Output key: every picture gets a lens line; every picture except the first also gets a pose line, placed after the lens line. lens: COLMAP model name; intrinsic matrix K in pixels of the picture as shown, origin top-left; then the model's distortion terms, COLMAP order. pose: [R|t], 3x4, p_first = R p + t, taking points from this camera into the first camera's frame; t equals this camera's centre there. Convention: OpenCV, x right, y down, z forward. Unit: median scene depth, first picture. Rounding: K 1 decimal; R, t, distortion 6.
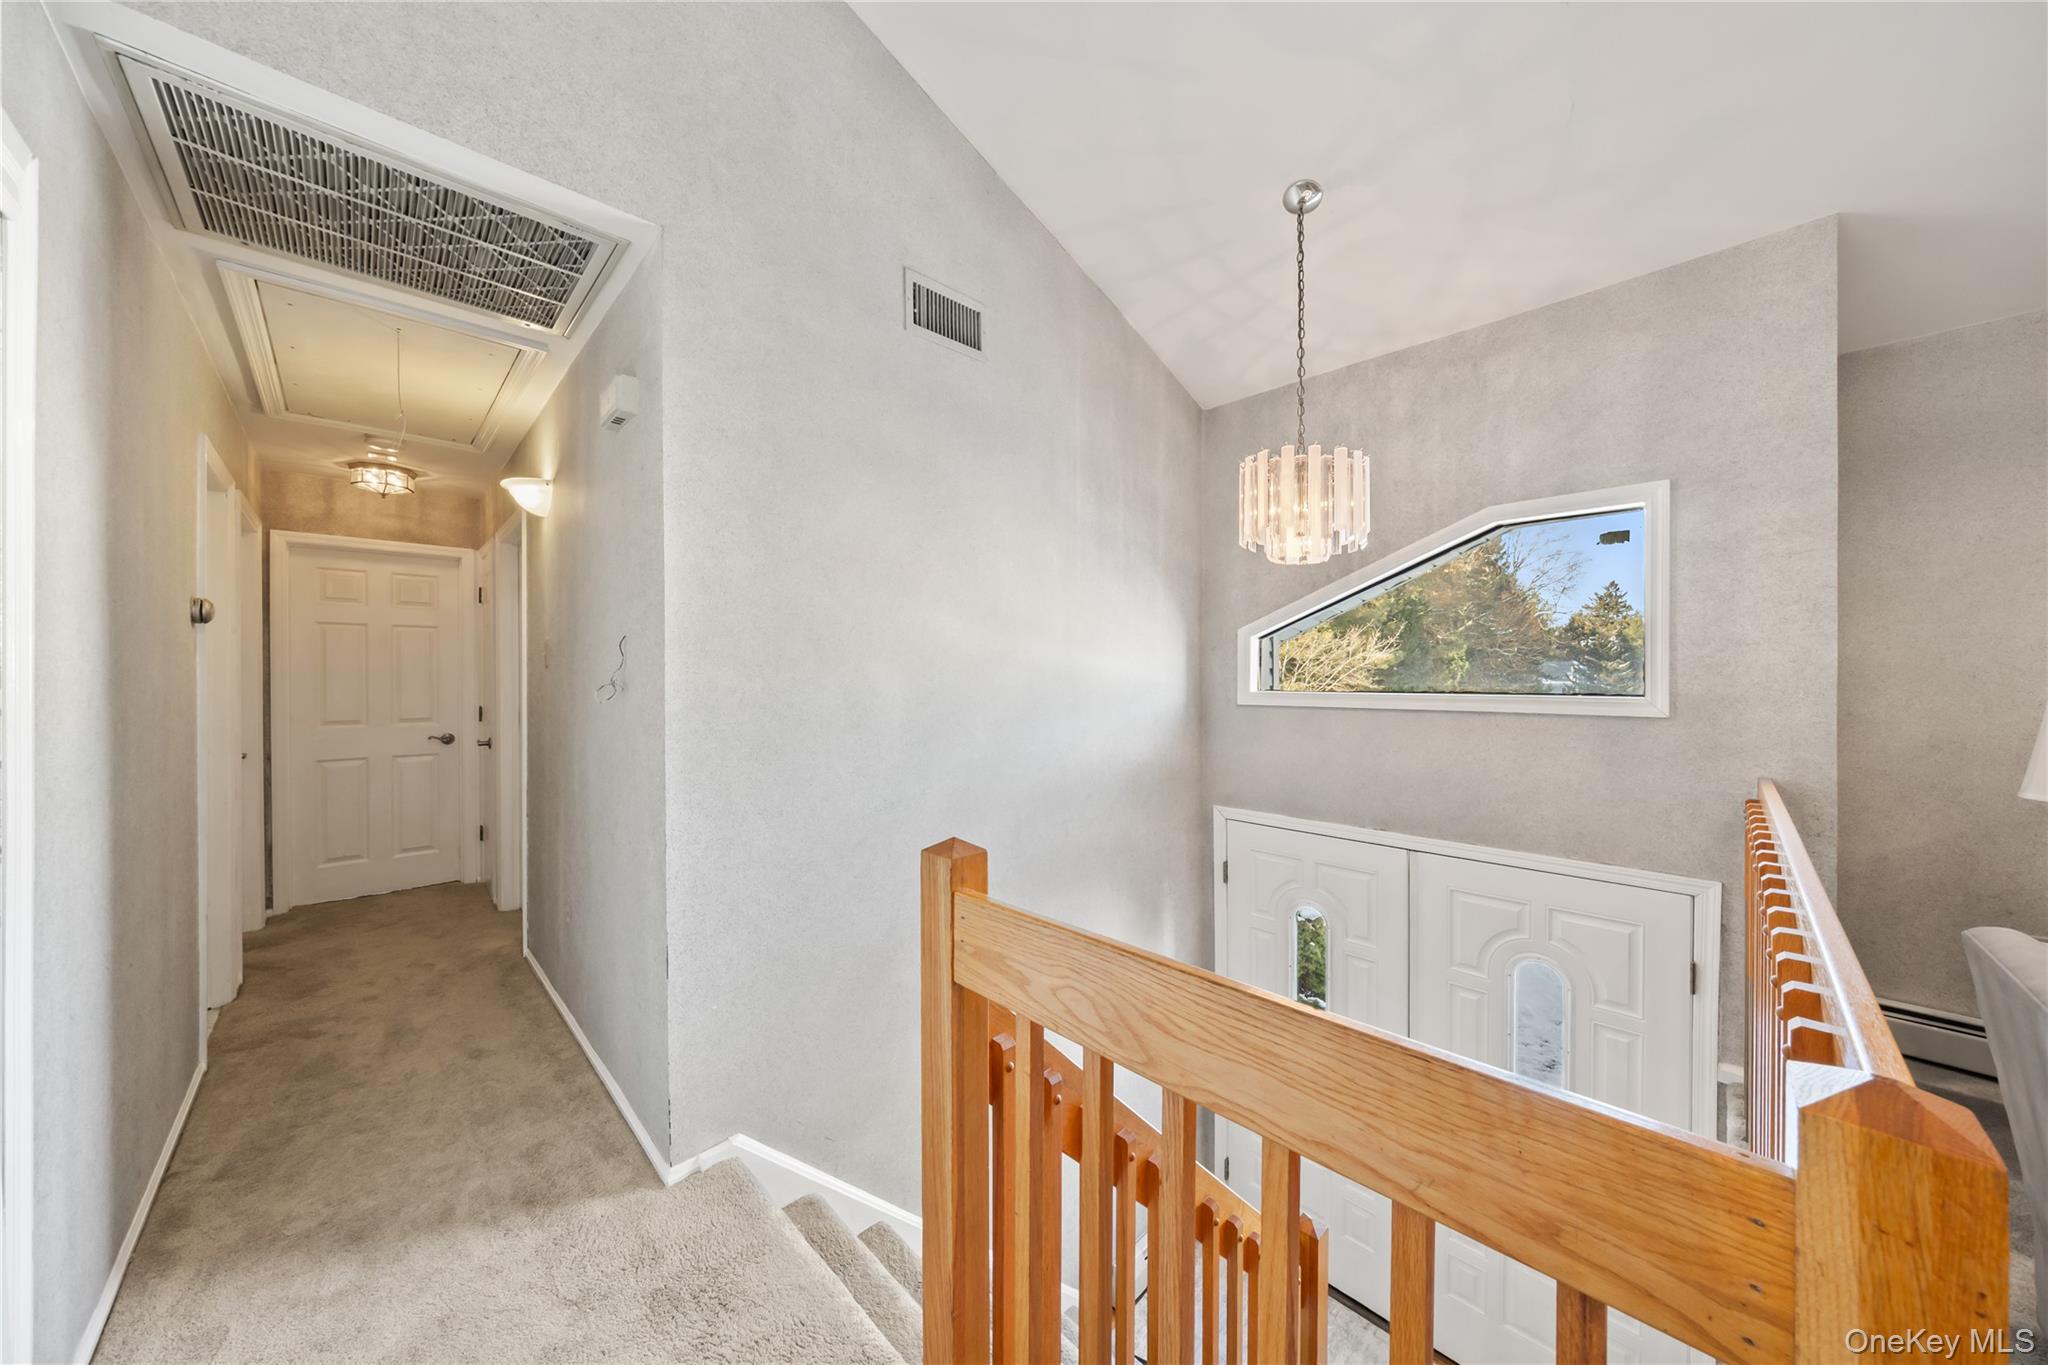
lens RADIAL K [[680.0, 0, 1004.7], [0, 680.0, 676.8], [0, 0, 1]] dist [-0.009067, 0.000825]
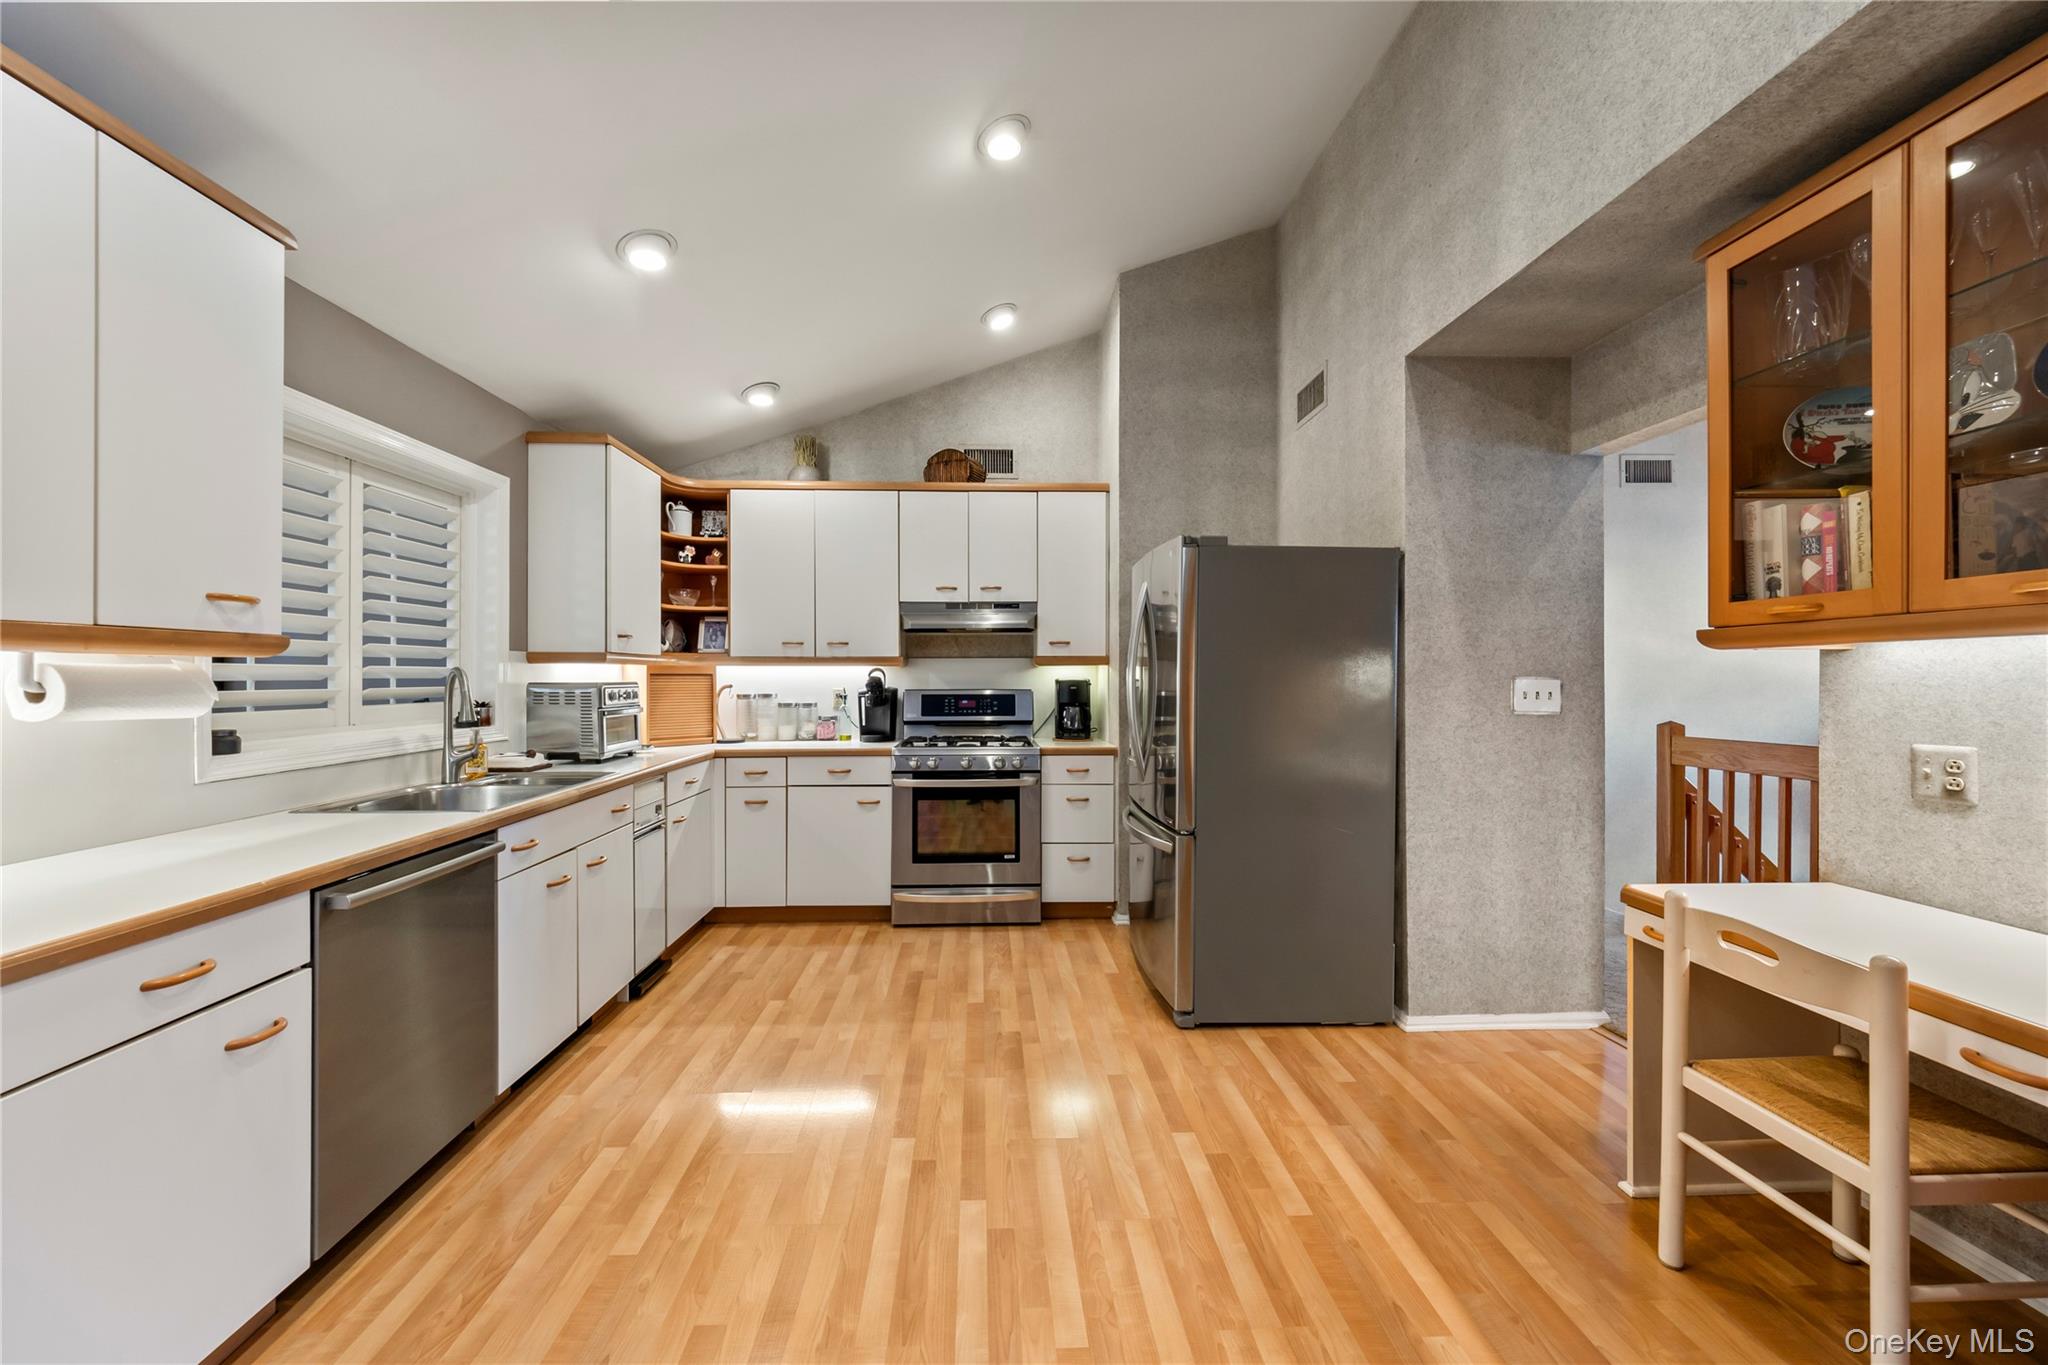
lens RADIAL K [[753.6, 0, 1012.7], [0, 753.6, 681.8], [0, 0, 1]] dist [0.000275, -0.001592]
pose [[0.749402, 0.001204, -0.662114, -0.021090], [0.000717, 0.999996, 0.002630, 0.020256], [0.662115, -0.002446, 0.749398, -1.502027]]
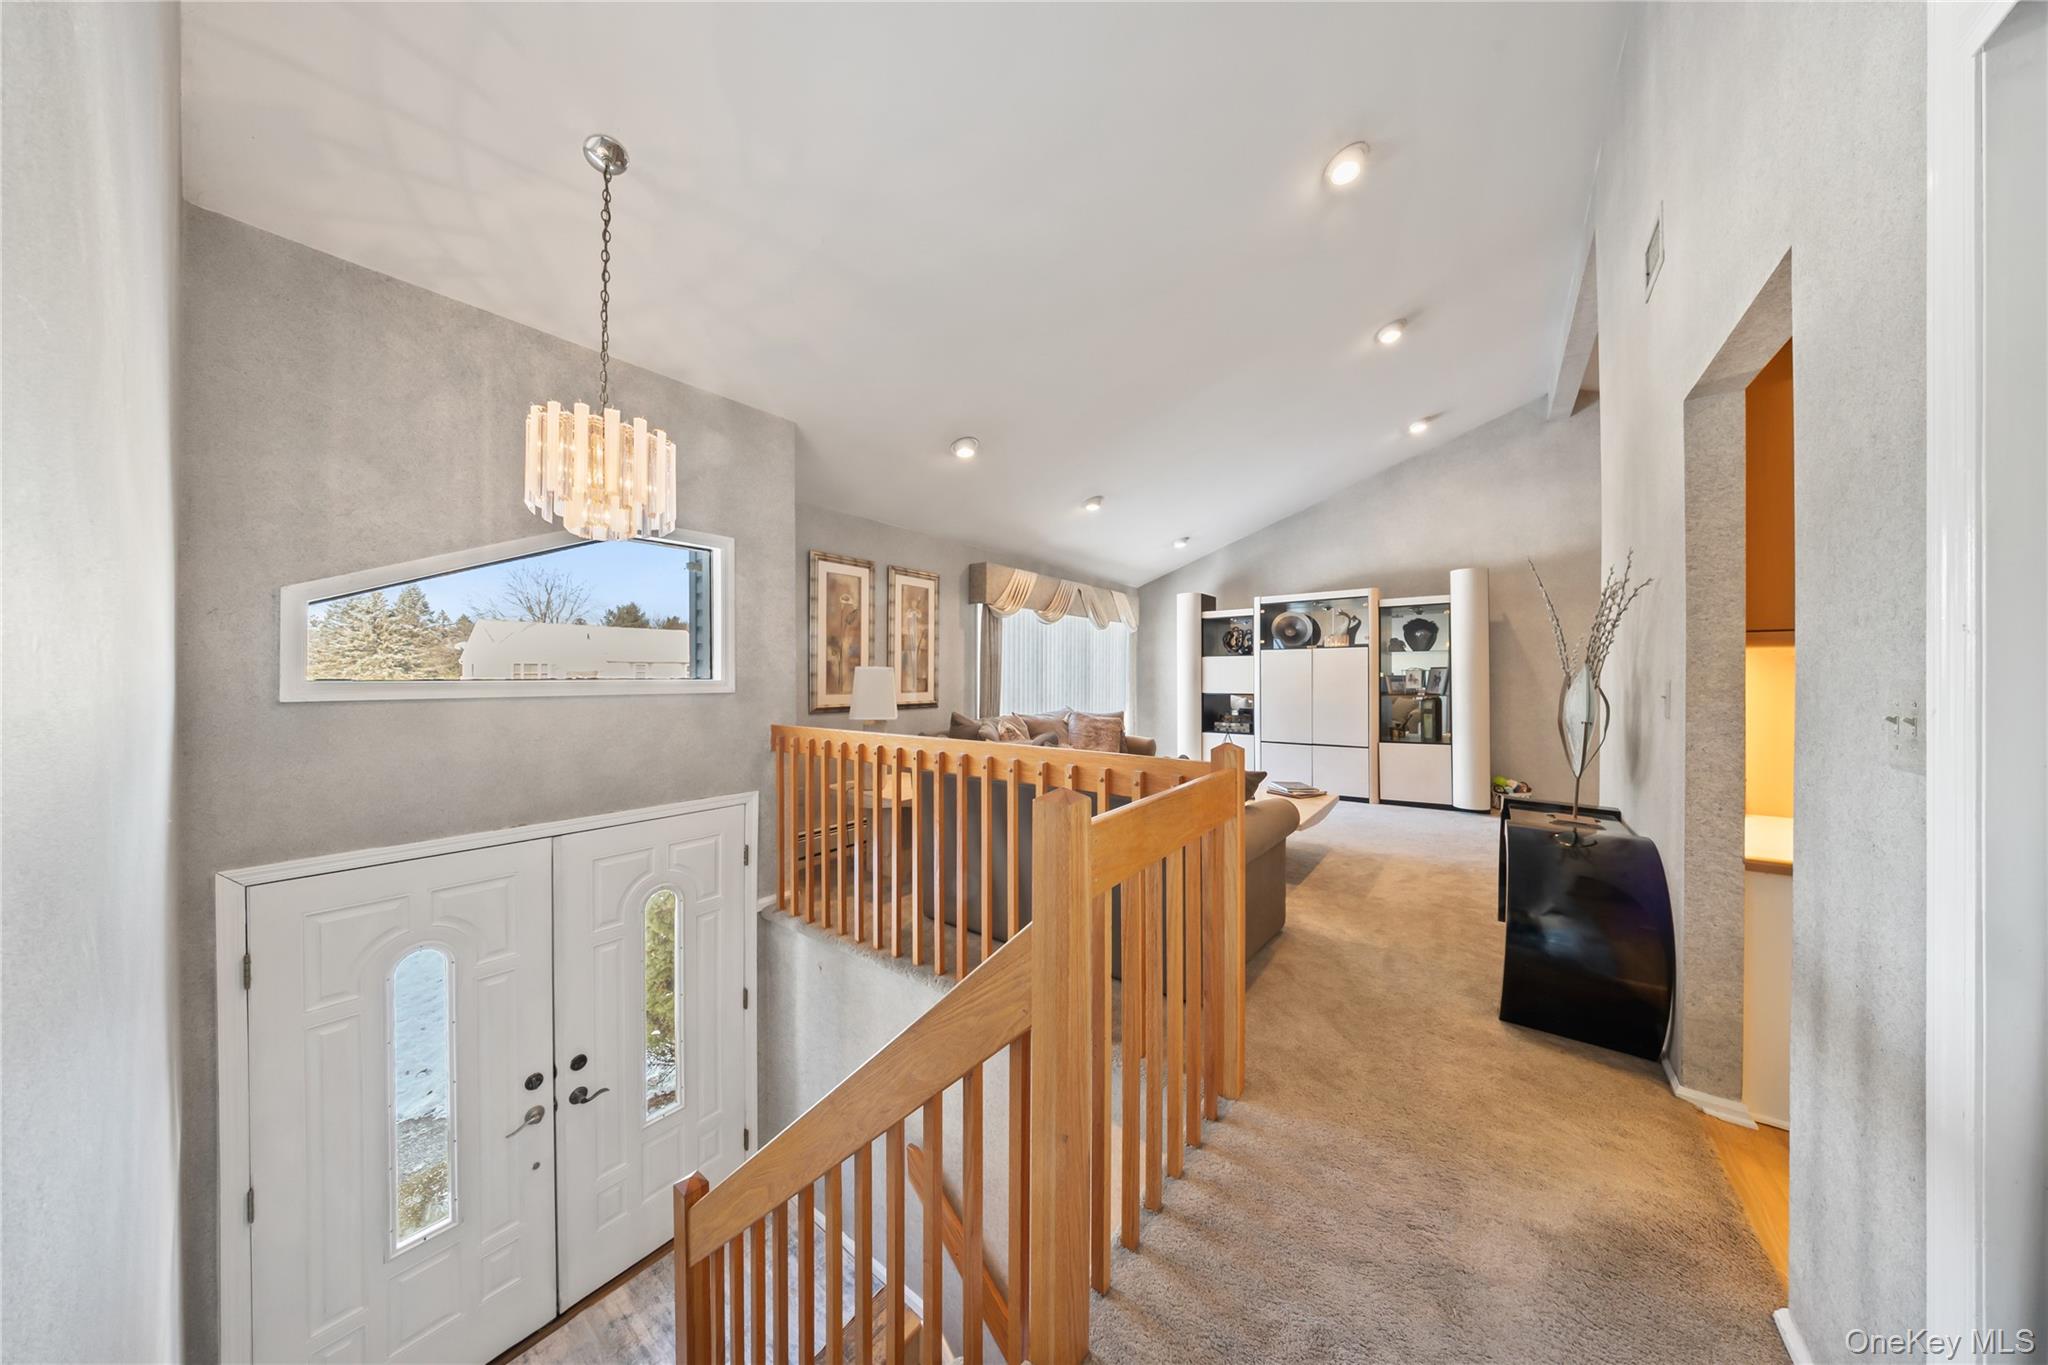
lens RADIAL K [[618.5, 0, 1009.9], [0, 618.5, 675.6], [0, 0, 1]] dist [-0.008842, -0.000040]
pose [[-0.156178, 0.001660, 0.987728, -0.447694], [0.000330, 0.999999, -0.001628, 0.021236], [-0.987729, 0.000072, -0.156178, 0.522129]]
